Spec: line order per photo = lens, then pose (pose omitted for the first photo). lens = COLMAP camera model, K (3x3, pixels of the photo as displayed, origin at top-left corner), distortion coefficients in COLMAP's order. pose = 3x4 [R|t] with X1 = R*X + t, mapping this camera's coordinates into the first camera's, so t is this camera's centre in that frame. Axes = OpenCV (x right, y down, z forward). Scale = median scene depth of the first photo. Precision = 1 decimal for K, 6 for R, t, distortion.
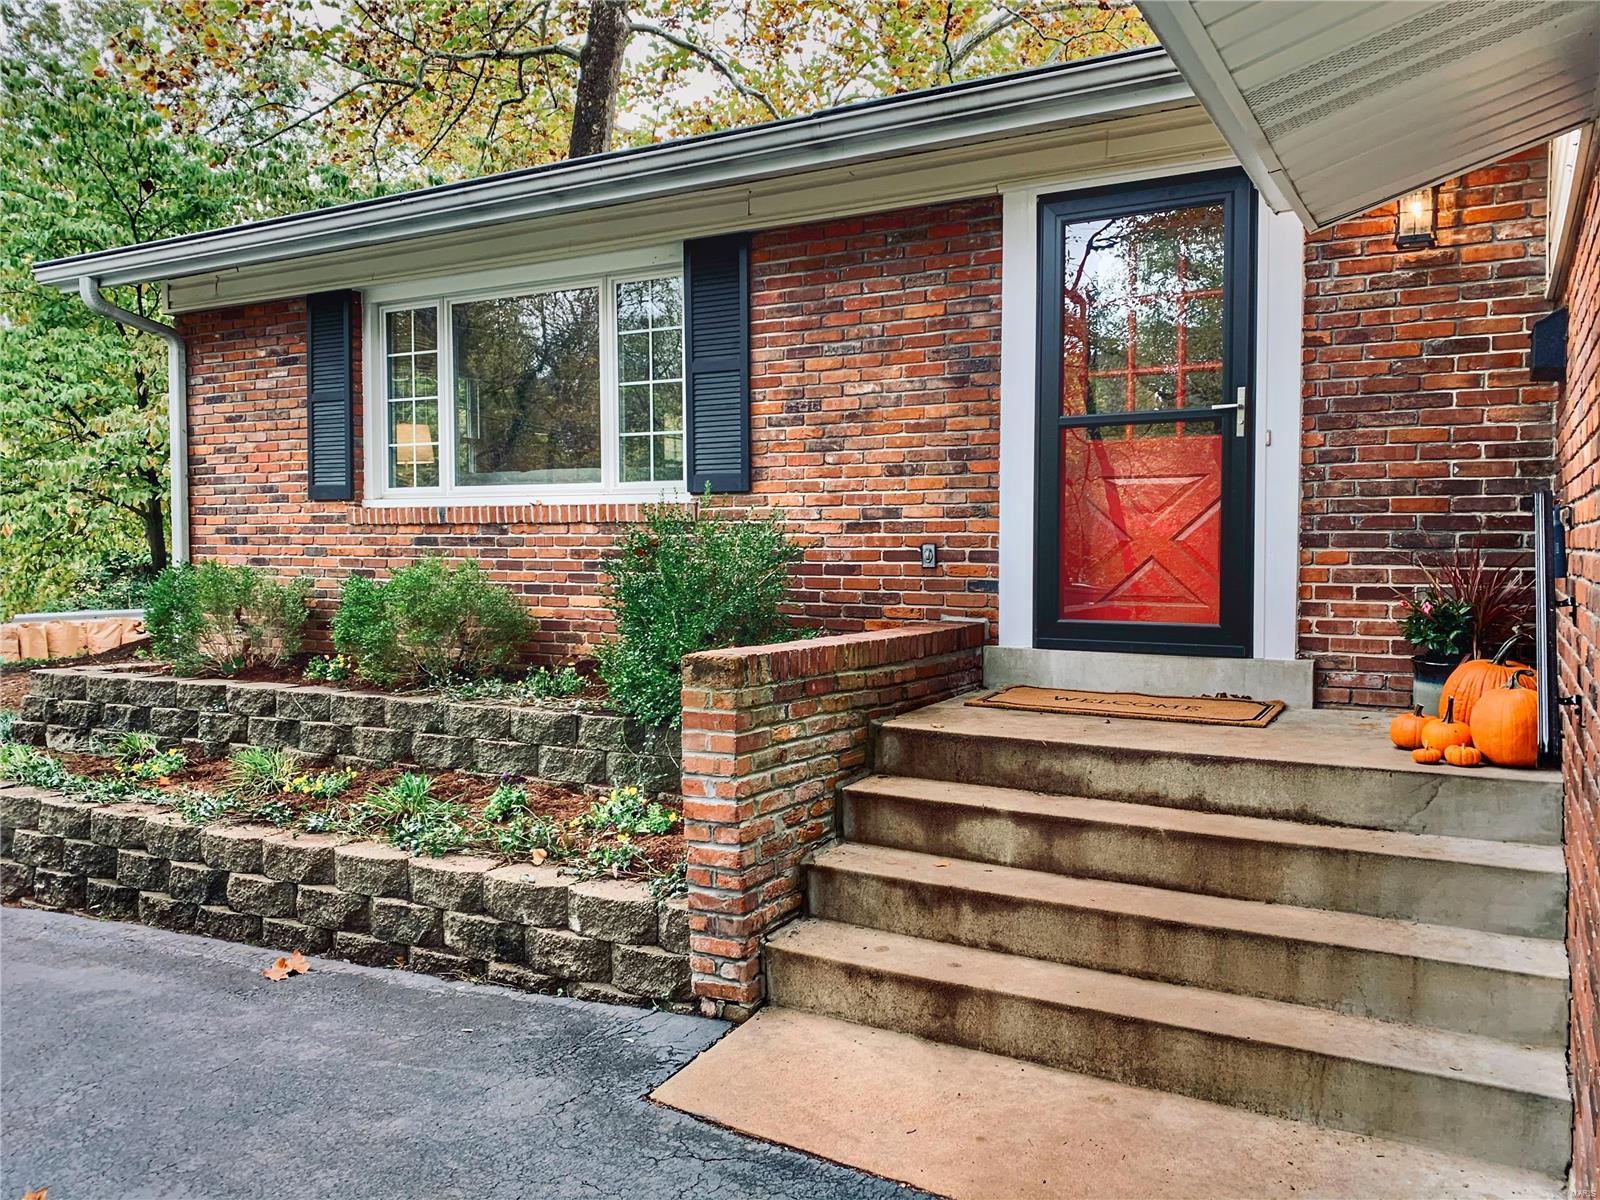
lens RADIAL K [[1236.6, 0, 799.2], [0, 1236.6, 614.7], [0, 0, 1]] dist [0.039597, -0.051173]
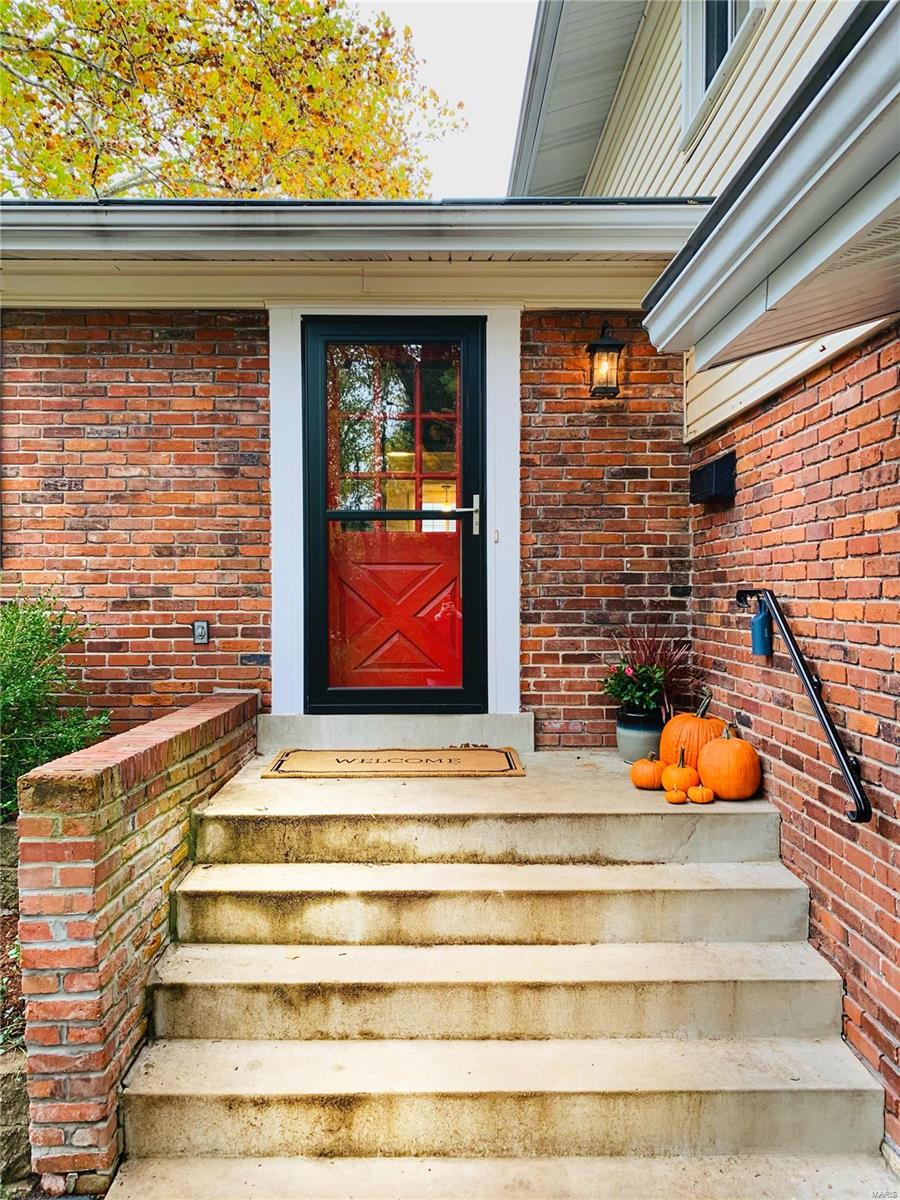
lens RADIAL K [[927.4, 0, 457.9], [0, 927.4, 595.9], [0, 0, 1]] dist [0.039597, -0.051173]
pose [[0.860762, -0.004934, 0.508983, -0.137504], [0.029848, 0.998722, -0.040795, -0.048564], [-0.508131, 0.050307, 0.859809, 0.240498]]
